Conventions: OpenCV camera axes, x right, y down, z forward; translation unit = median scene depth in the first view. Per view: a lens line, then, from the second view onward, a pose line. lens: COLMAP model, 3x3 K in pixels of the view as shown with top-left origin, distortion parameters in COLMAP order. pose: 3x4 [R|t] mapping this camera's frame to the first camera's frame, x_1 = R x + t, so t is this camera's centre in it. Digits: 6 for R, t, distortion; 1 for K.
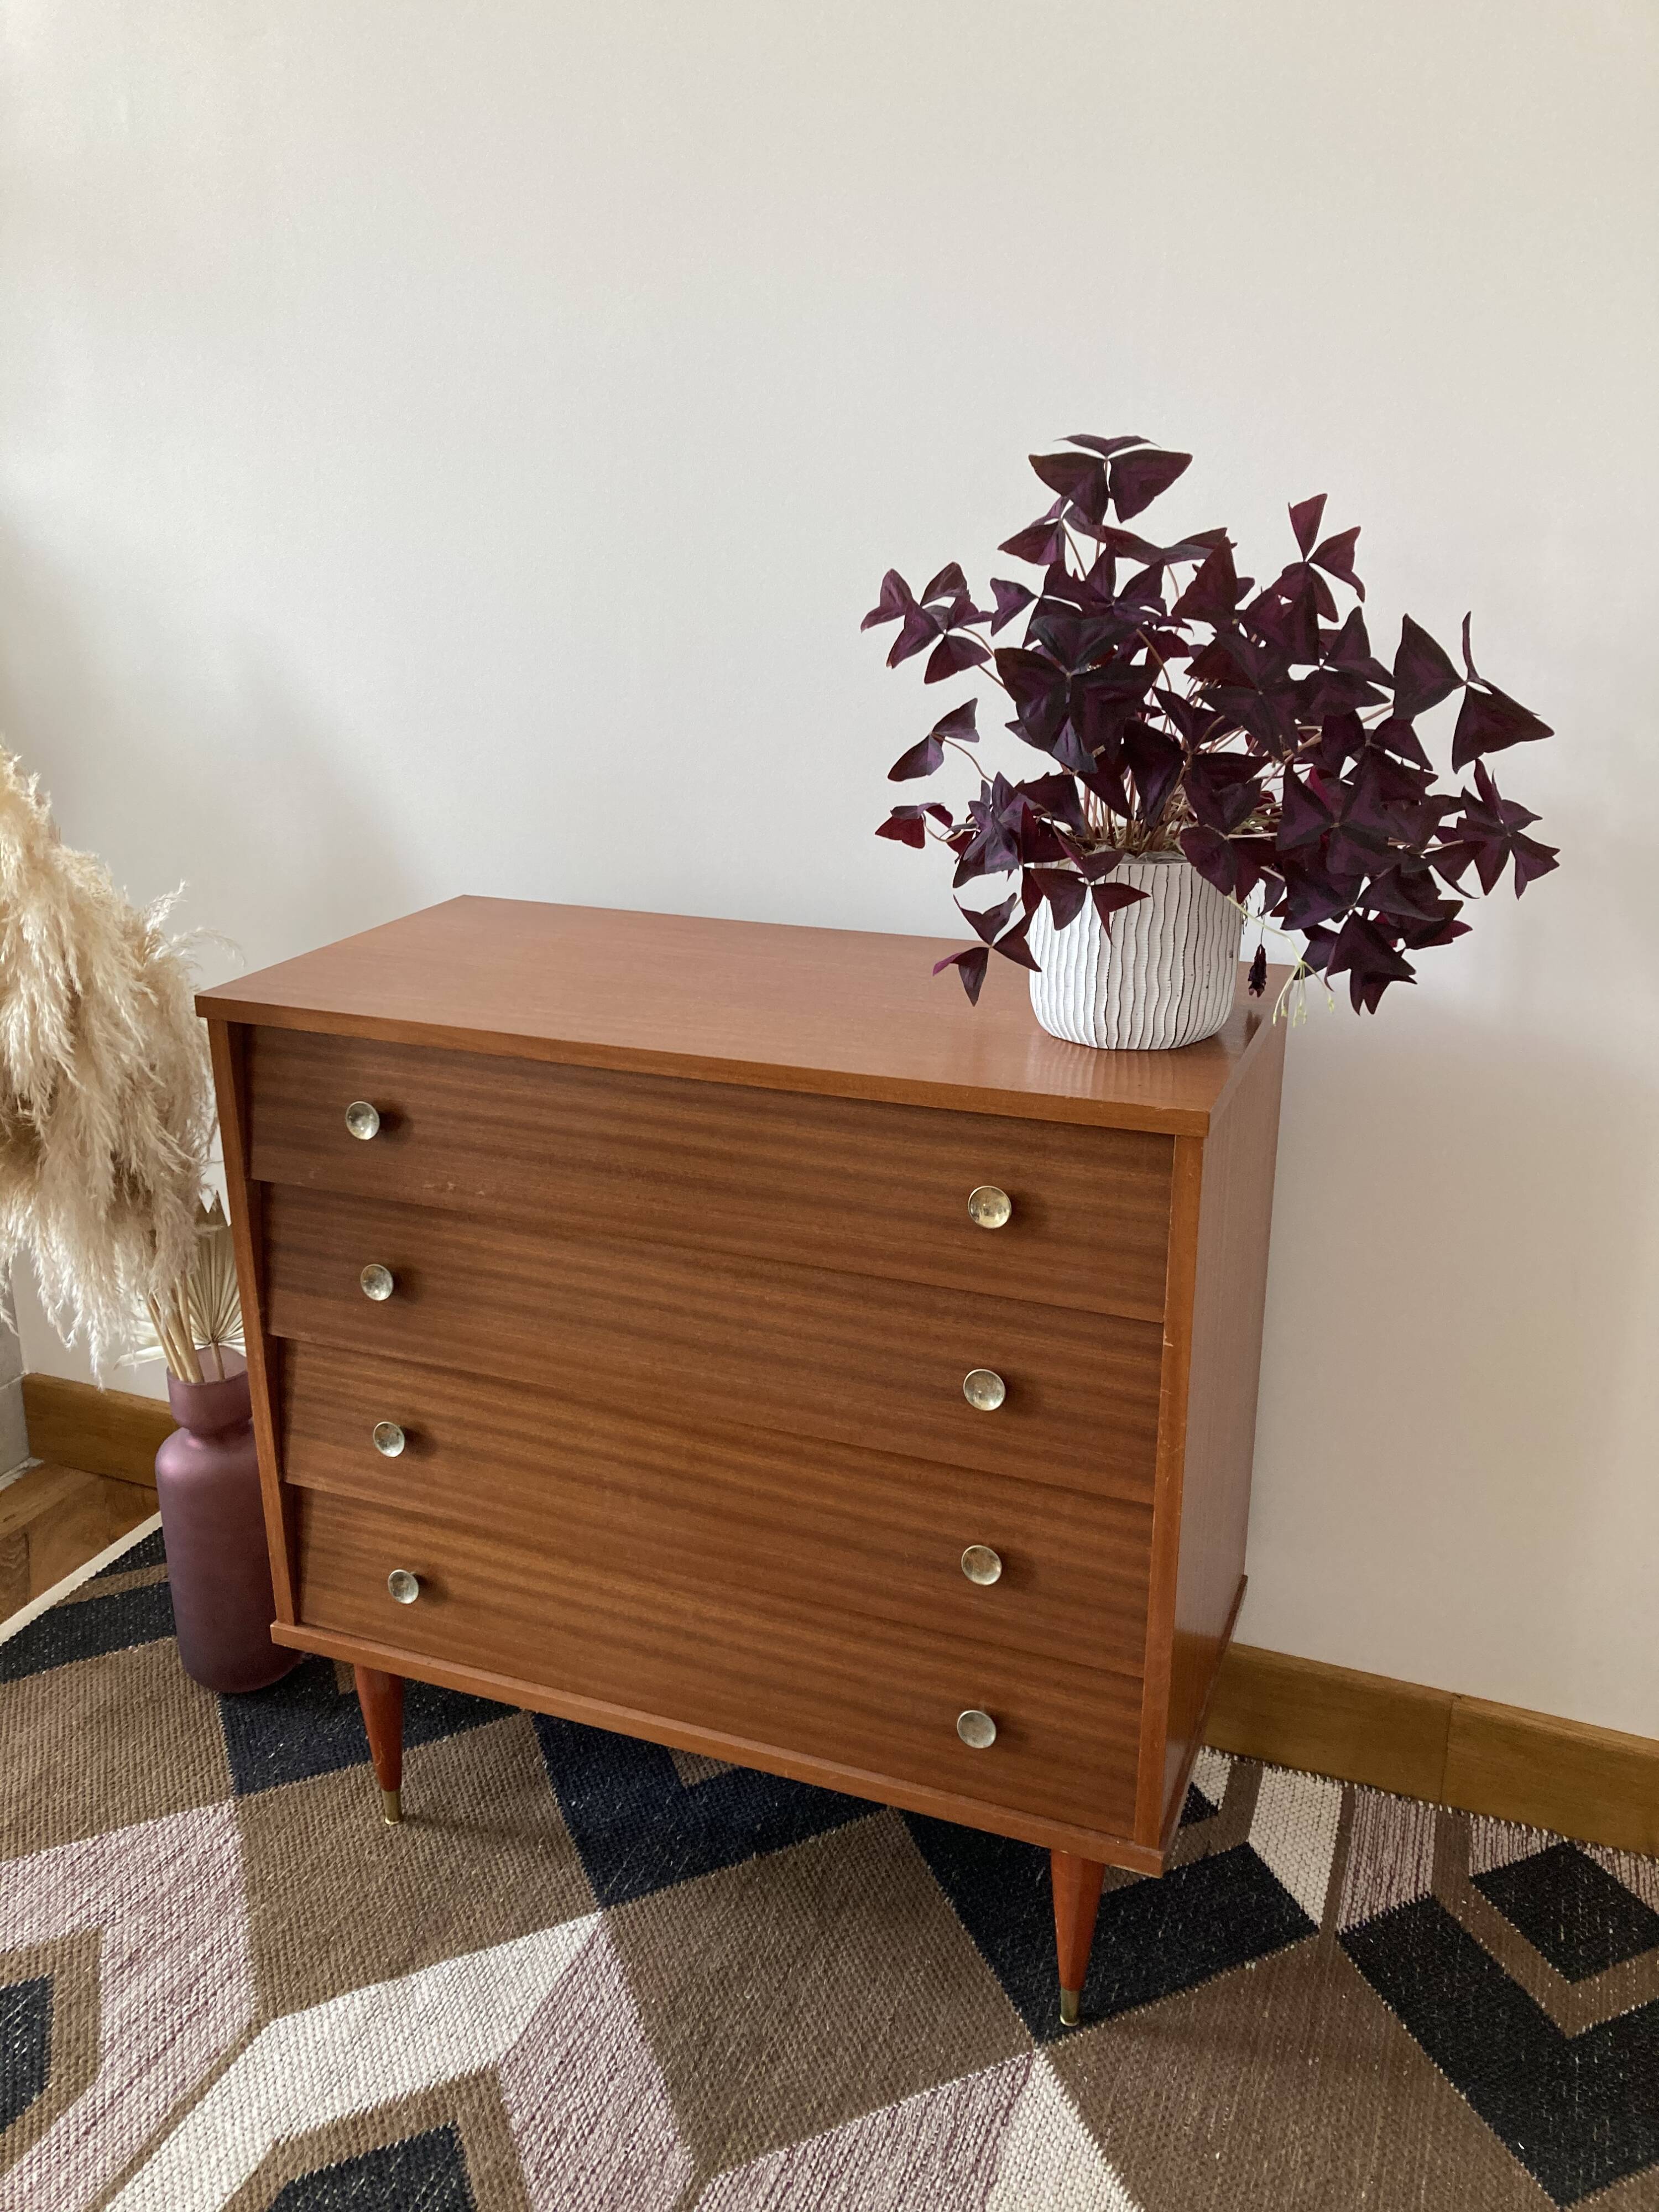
lens RADIAL K [[1836.6, 0, 804.9], [0, 1836.6, 1096.4], [0, 0, 1]] dist [0.040031, -0.044731]
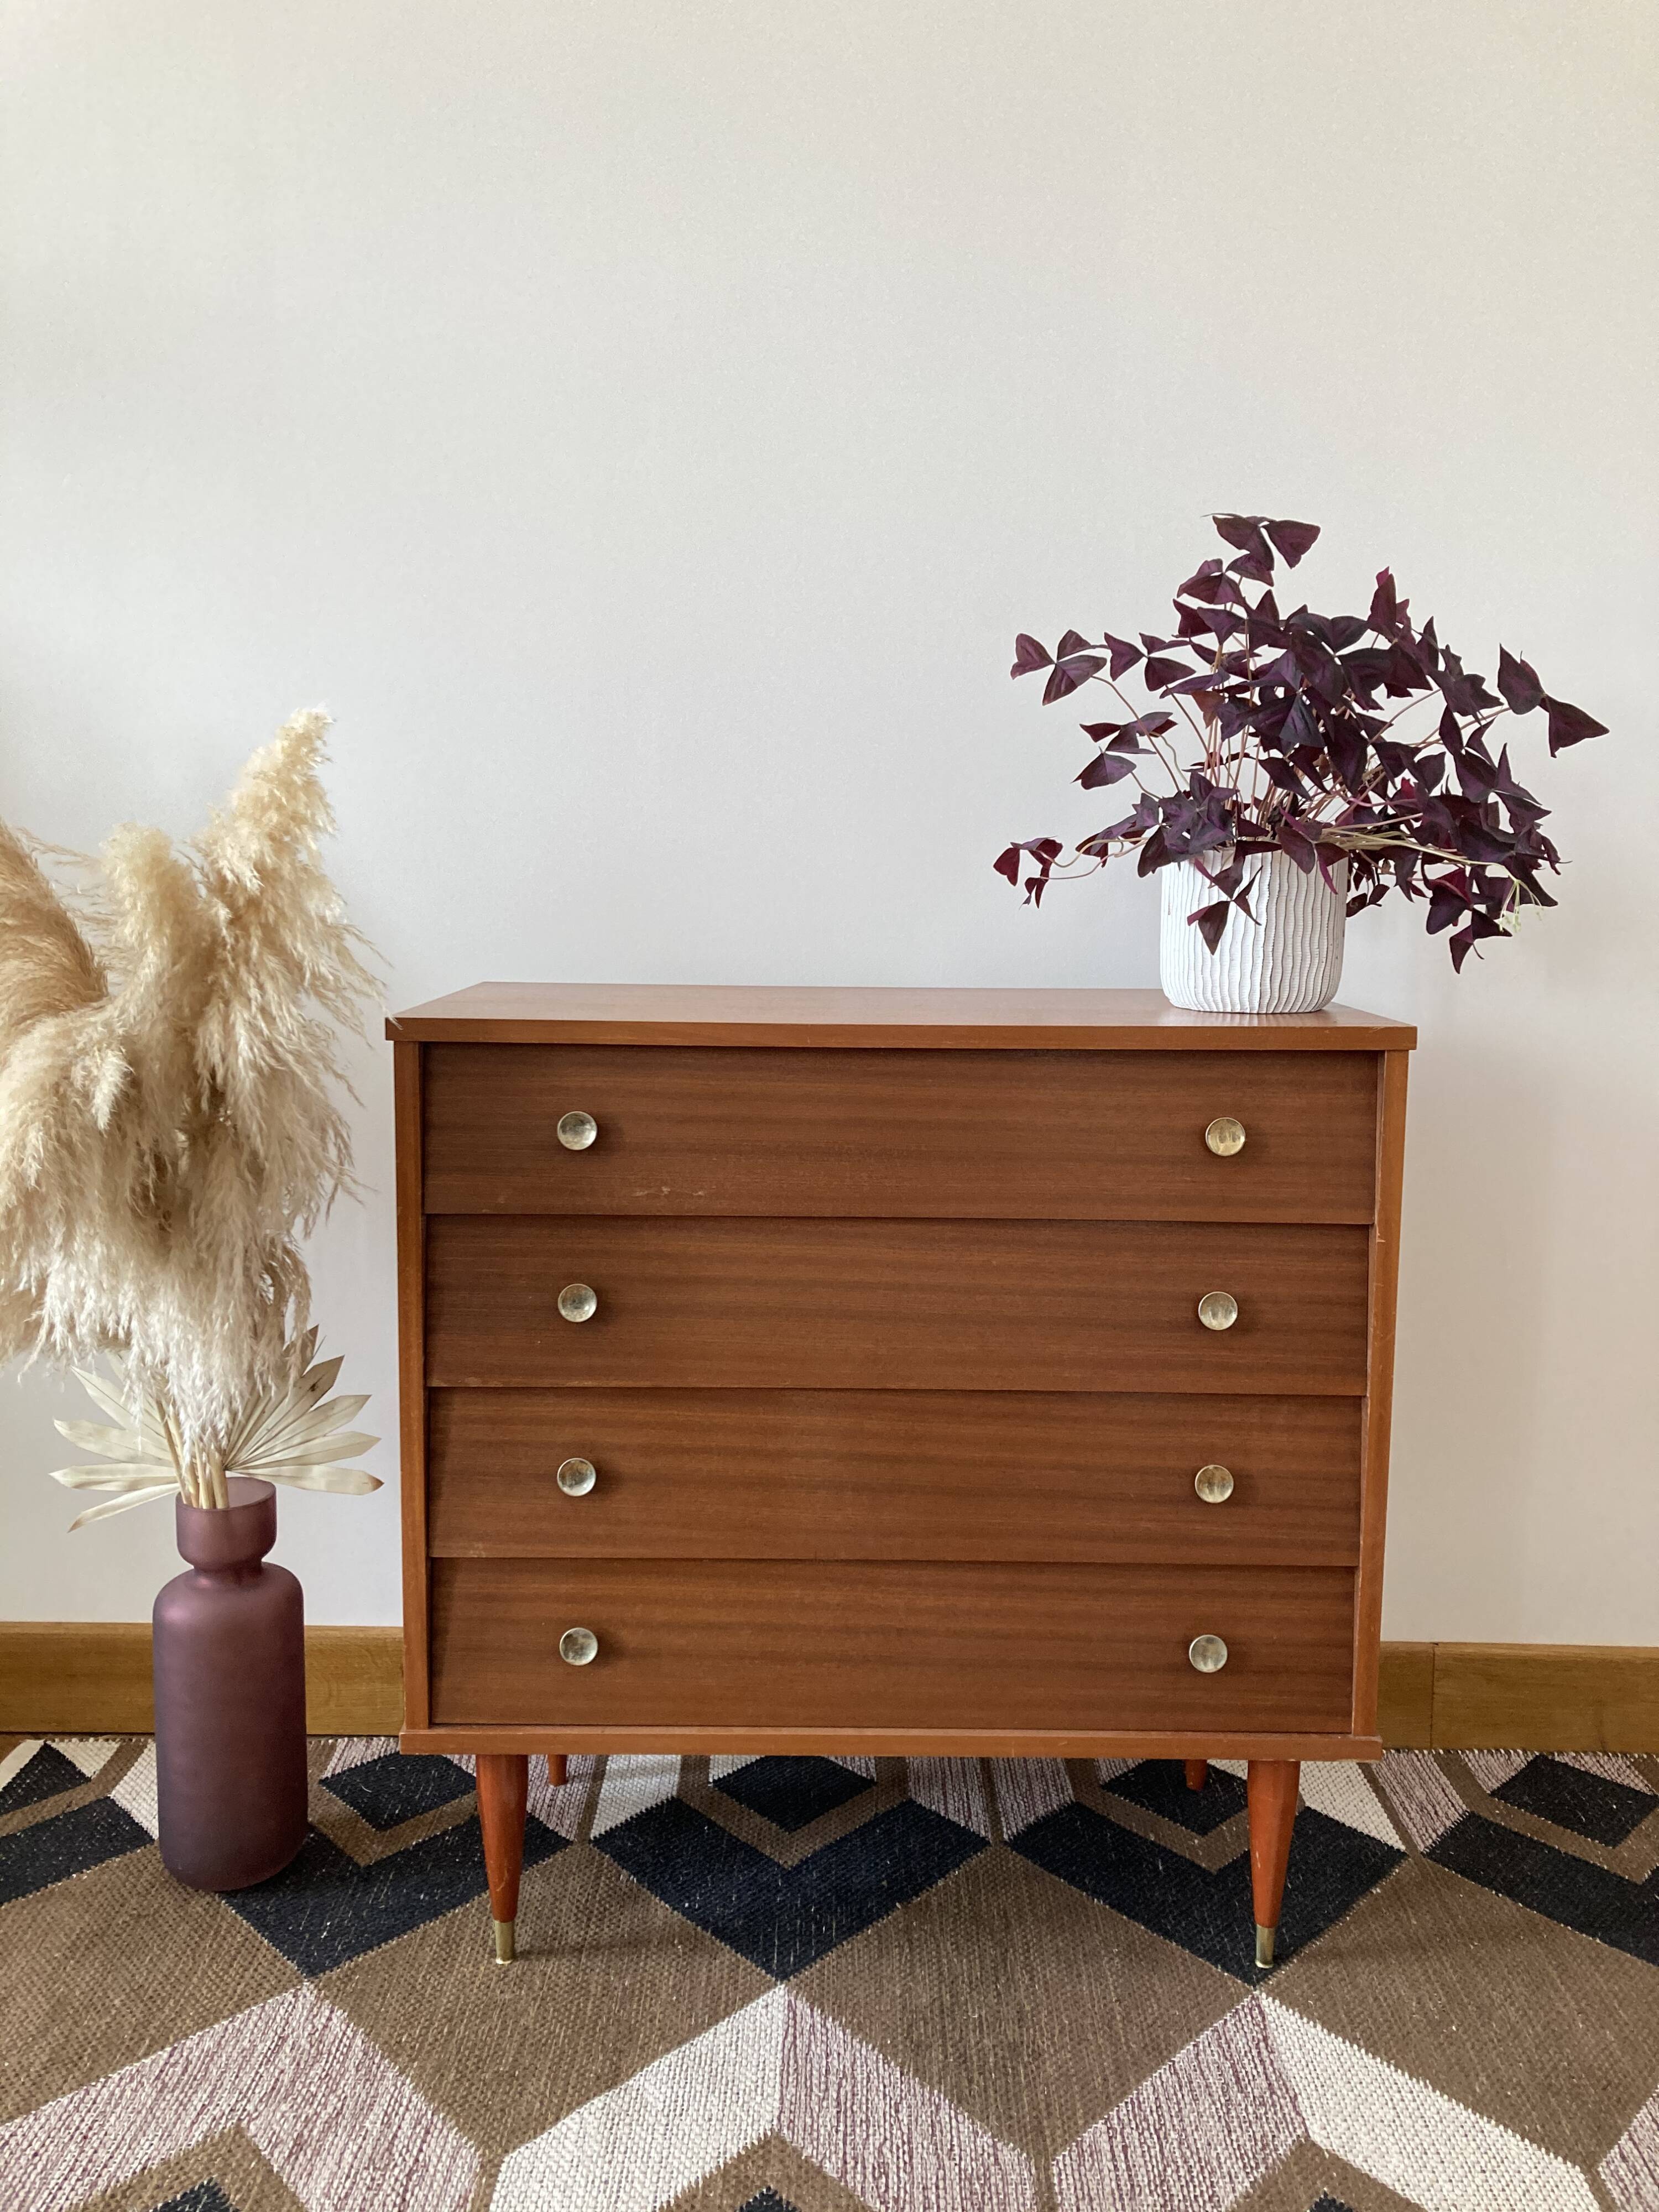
lens RADIAL K [[1836.6, 0, 843.6], [0, 1836.6, 1080.9], [0, 0, 1]] dist [0.040031, -0.044731]
pose [[0.925389, -0.029833, 0.377842, -0.464081], [0.104659, 0.978251, -0.179085, 0.173949], [-0.364281, 0.205268, 0.908385, 0.031194]]
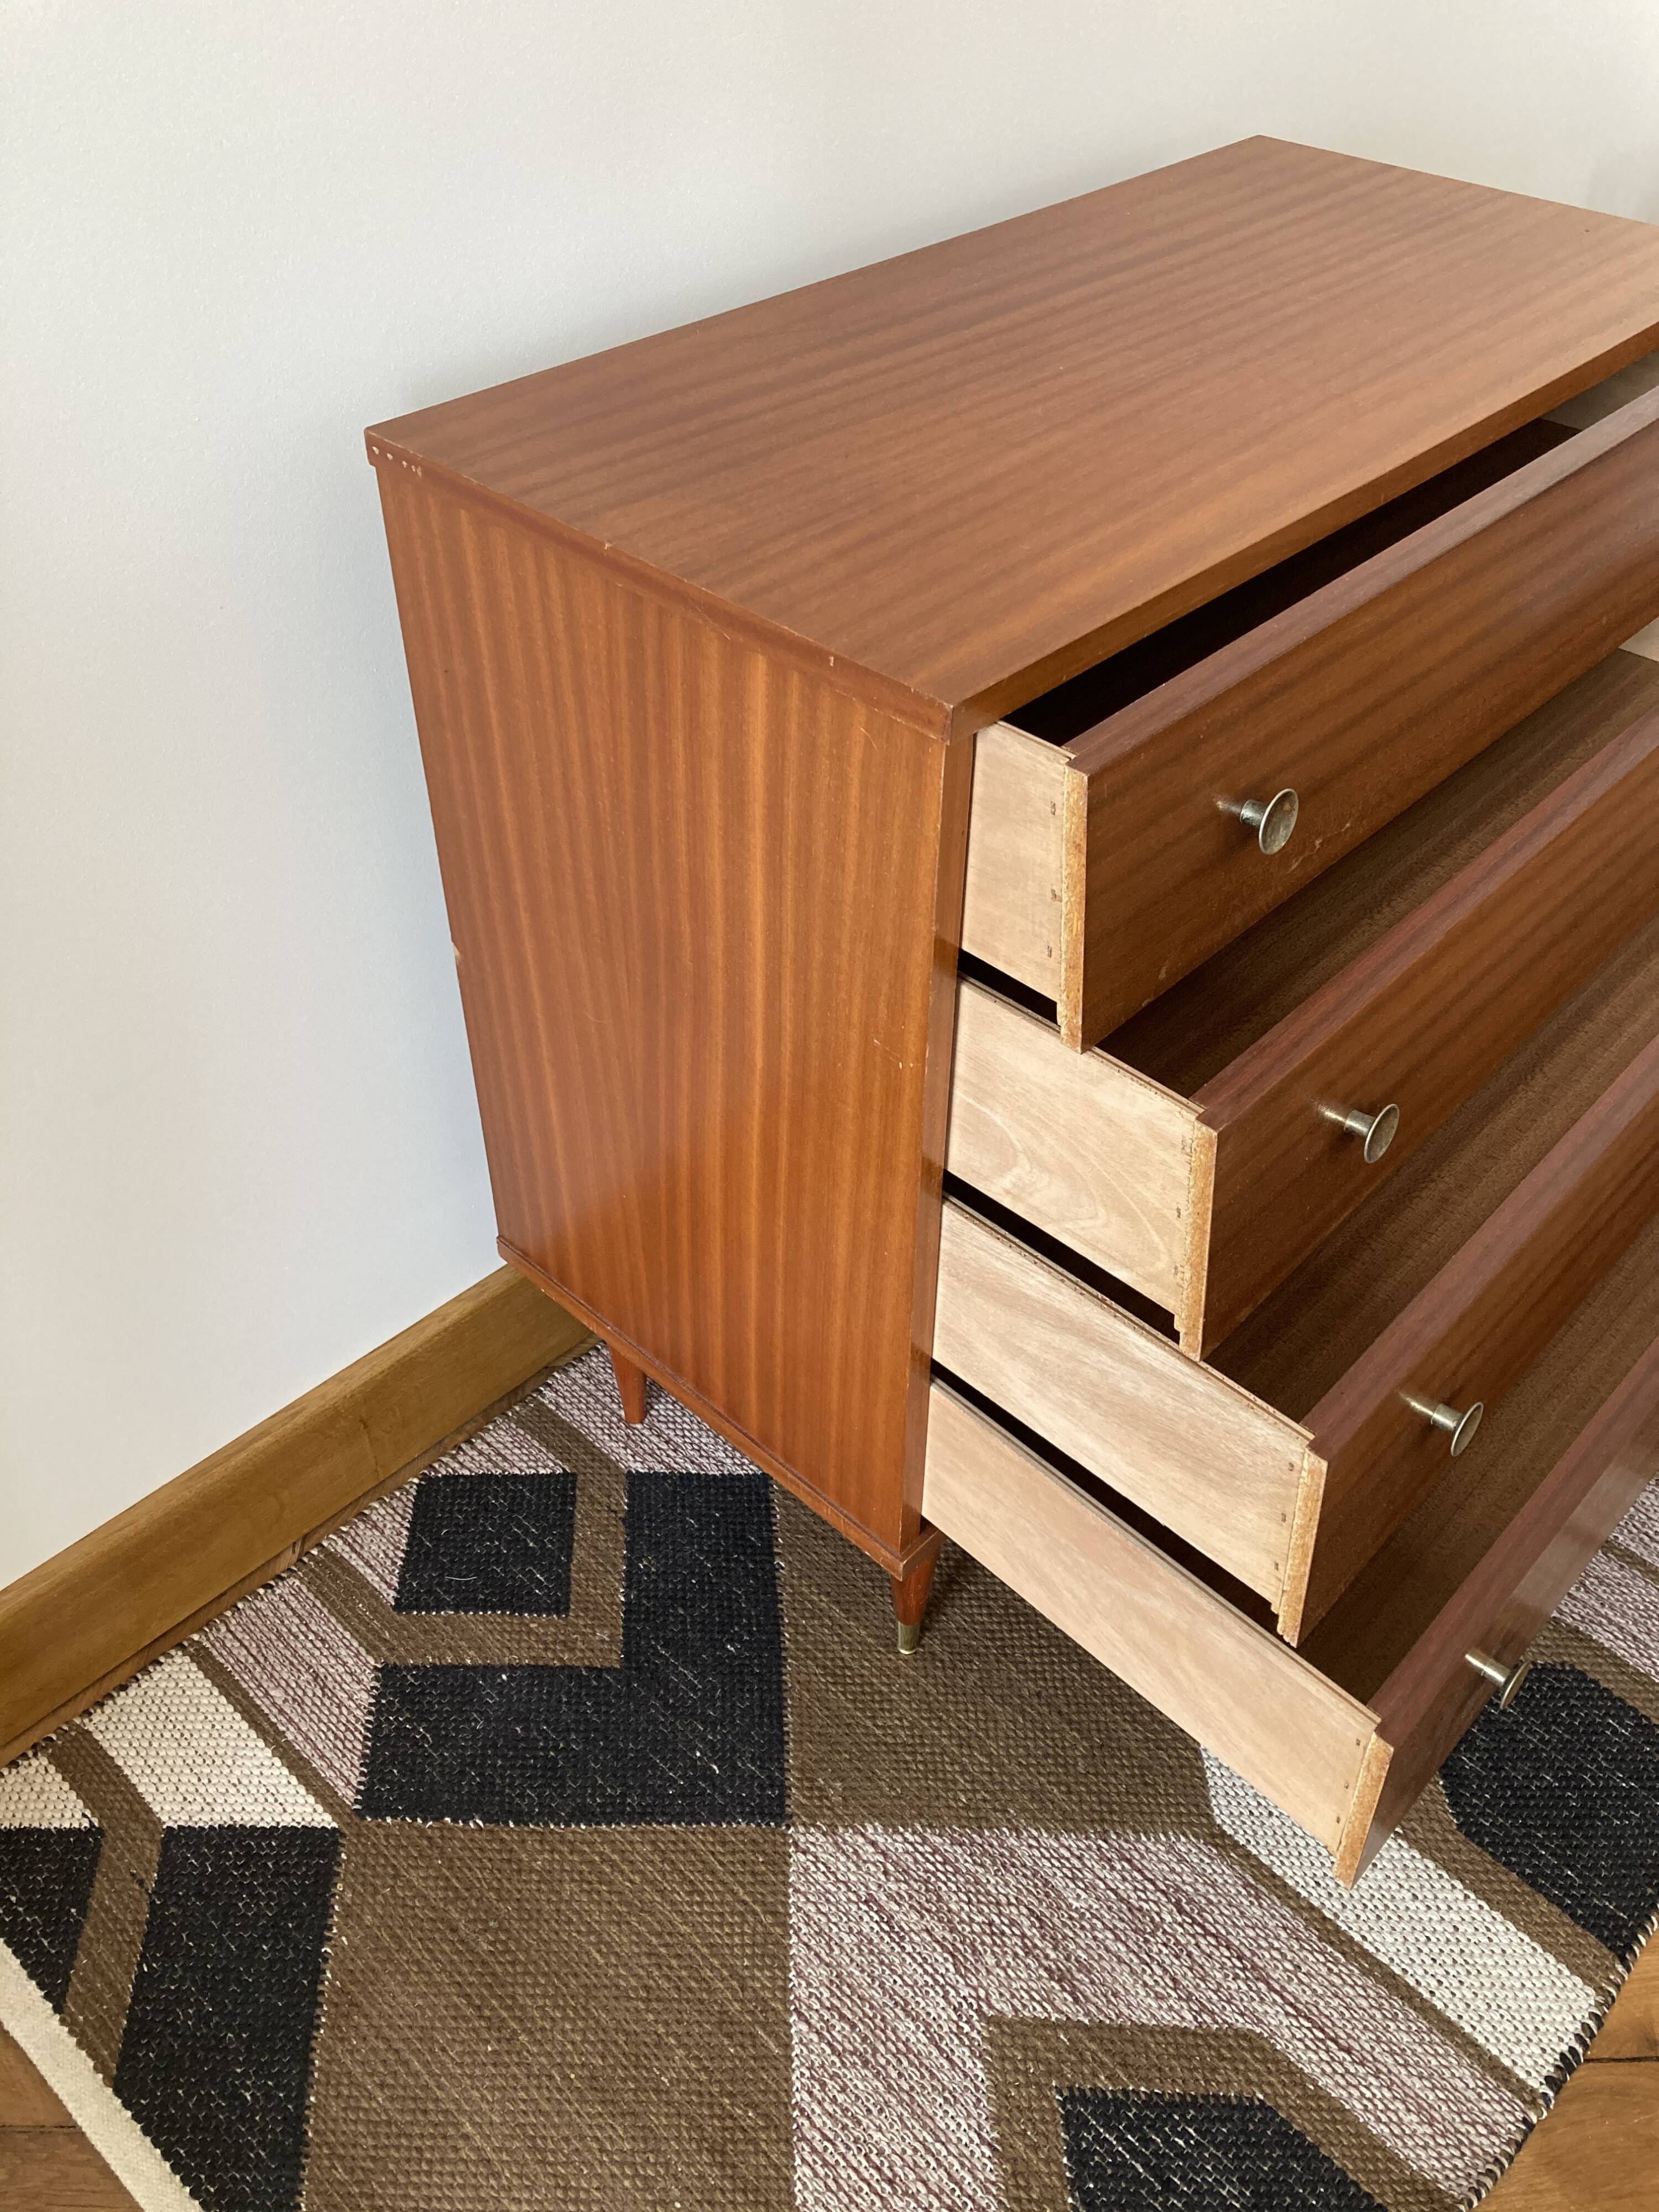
lens RADIAL K [[1836.6, 0, 859.8], [0, 1836.6, 1094.8], [0, 0, 1]] dist [0.040031, -0.044731]
pose [[0.356913, -0.604873, 0.711858, -0.739709], [0.279532, 0.796286, 0.536460, -0.239079], [-0.891333, 0.007518, 0.453286, 0.779444]]
